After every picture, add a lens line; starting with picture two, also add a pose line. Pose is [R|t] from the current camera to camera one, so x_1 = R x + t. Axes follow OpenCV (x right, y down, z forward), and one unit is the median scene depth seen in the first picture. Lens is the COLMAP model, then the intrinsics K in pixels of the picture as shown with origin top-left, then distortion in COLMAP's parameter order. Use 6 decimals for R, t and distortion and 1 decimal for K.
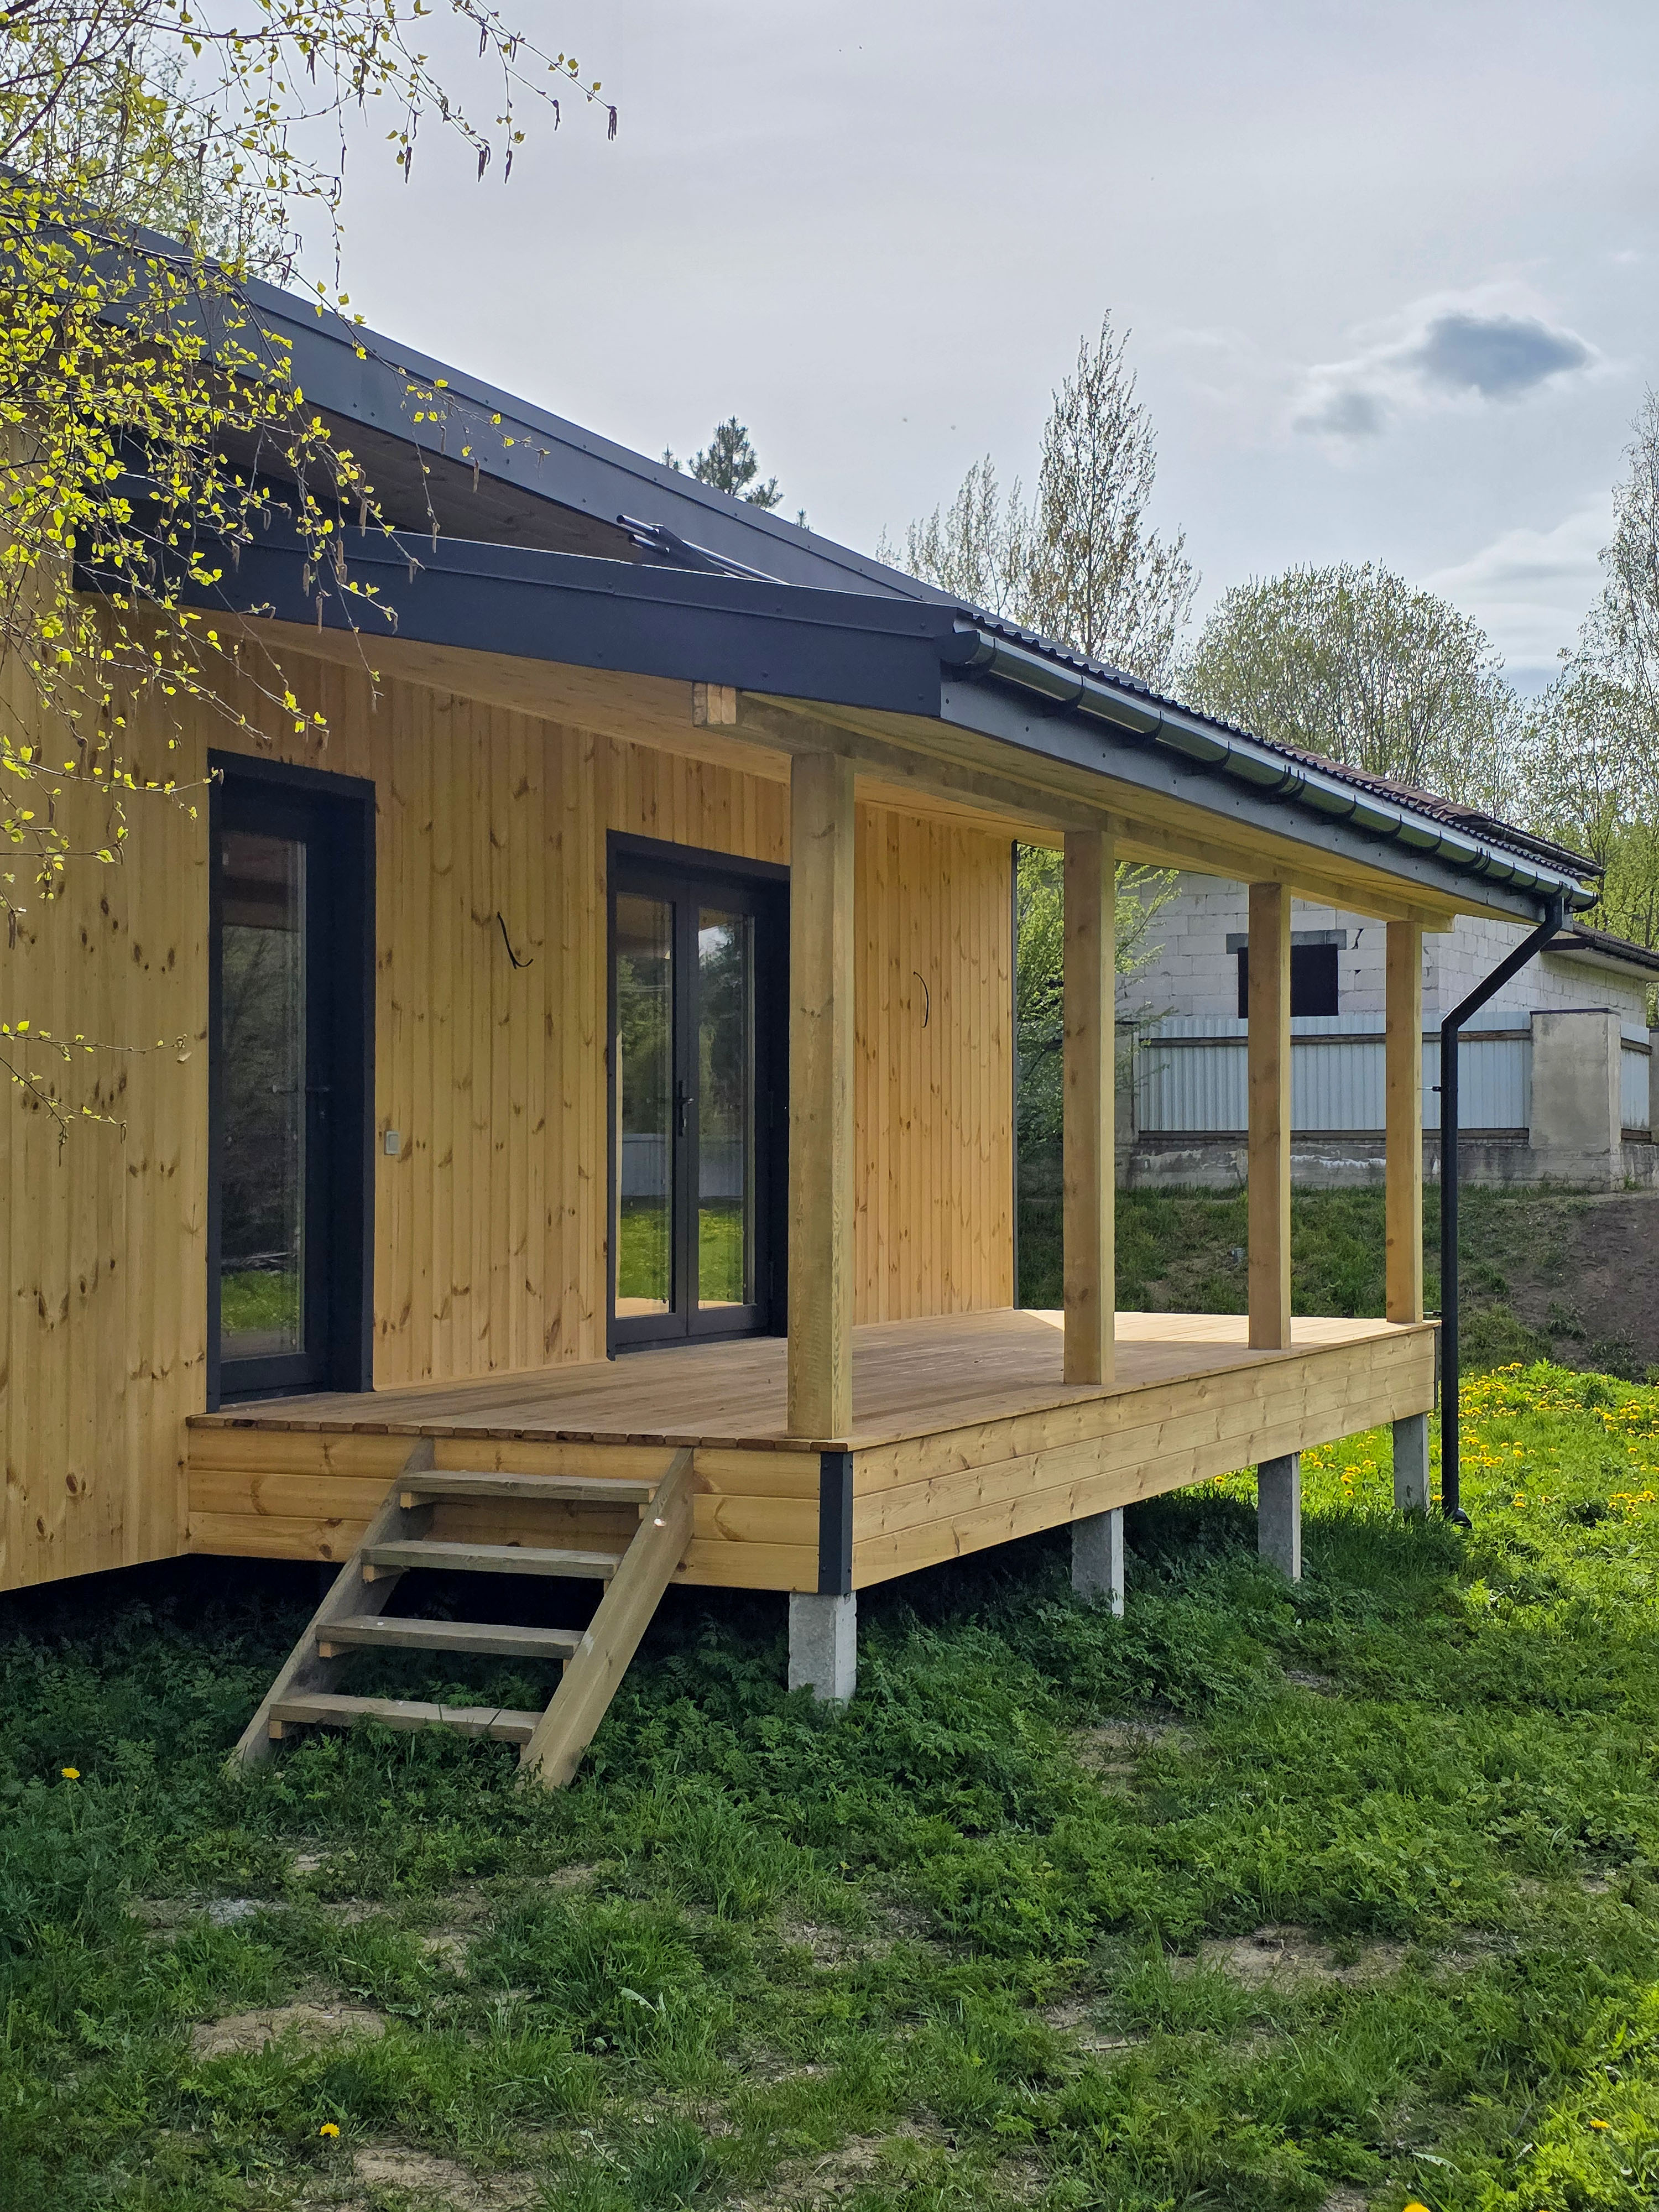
lens RADIAL K [[3036.9, 0, 827.2], [0, 3036.9, 1085.4], [0, 0, 1]] dist [0.149335, 0.000000]
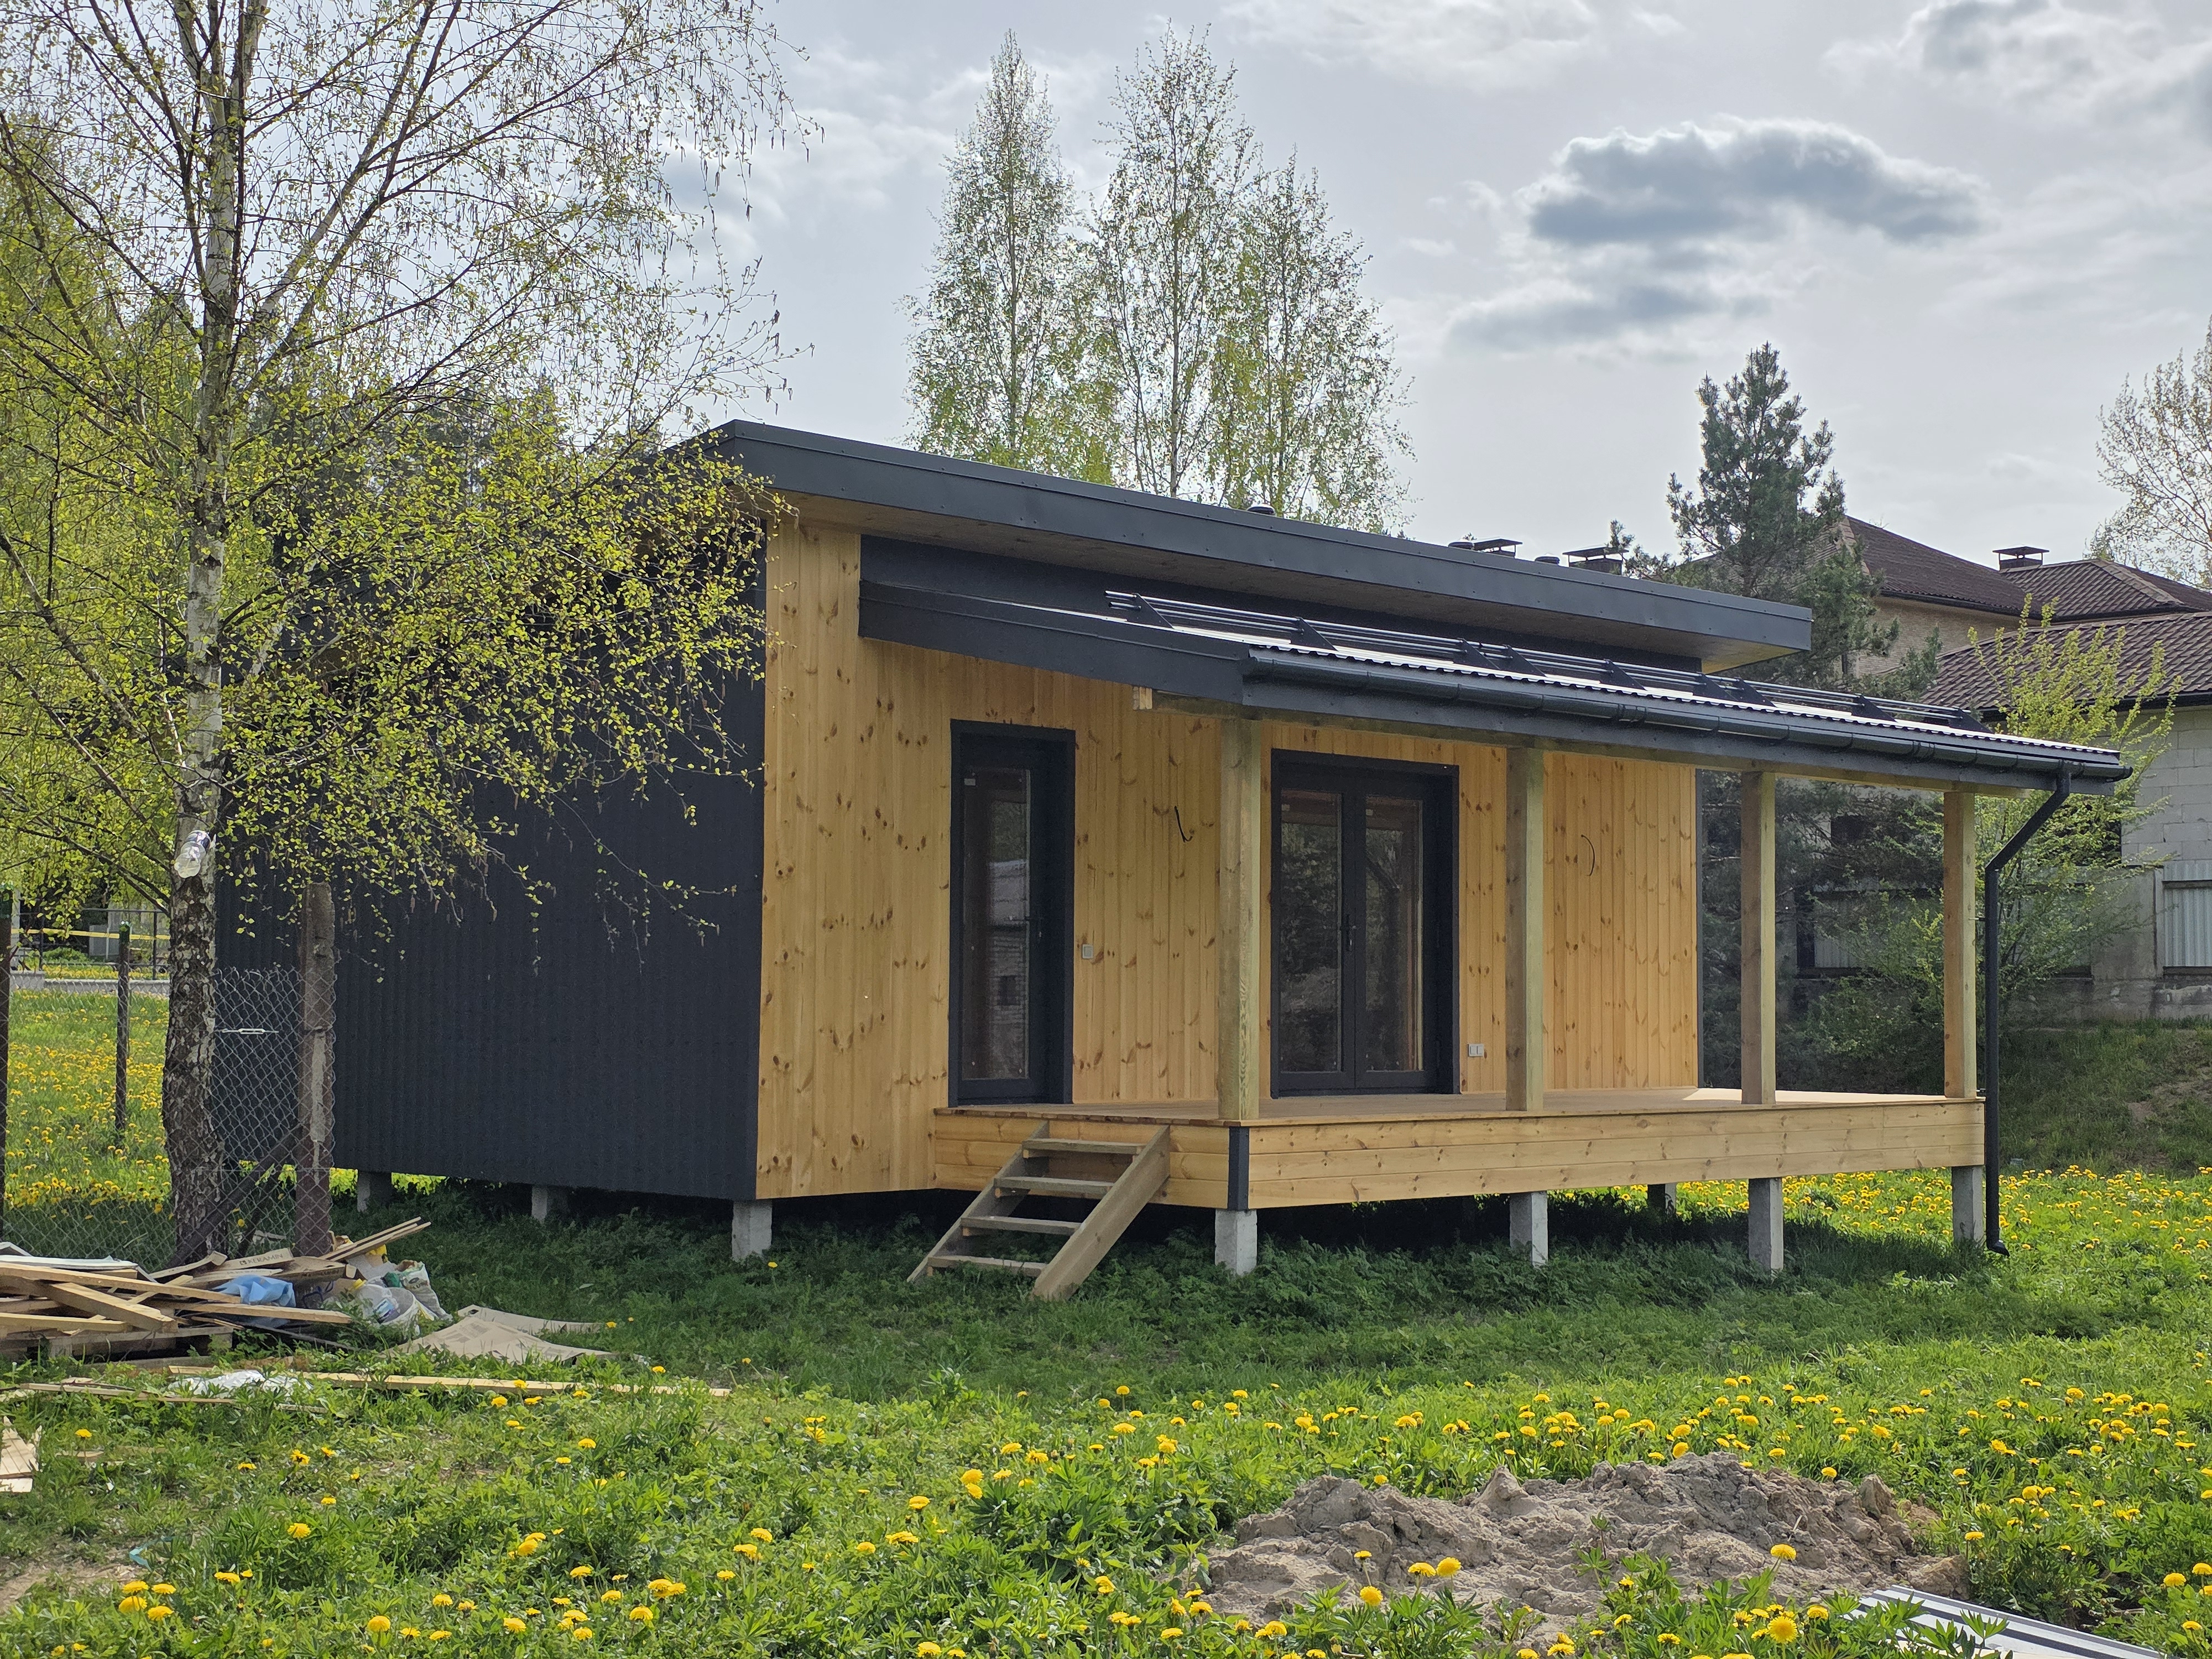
lens RADIAL K [[3036.9, 0, 1107.3], [0, 3036.9, 841.8], [0, 0, 1]] dist [0.149335, 0.000000]
pose [[0.937471, -0.012730, -0.347832, 0.452503], [0.002424, 0.999545, -0.030049, 0.009542], [0.348056, 0.027327, 0.937075, -0.539923]]
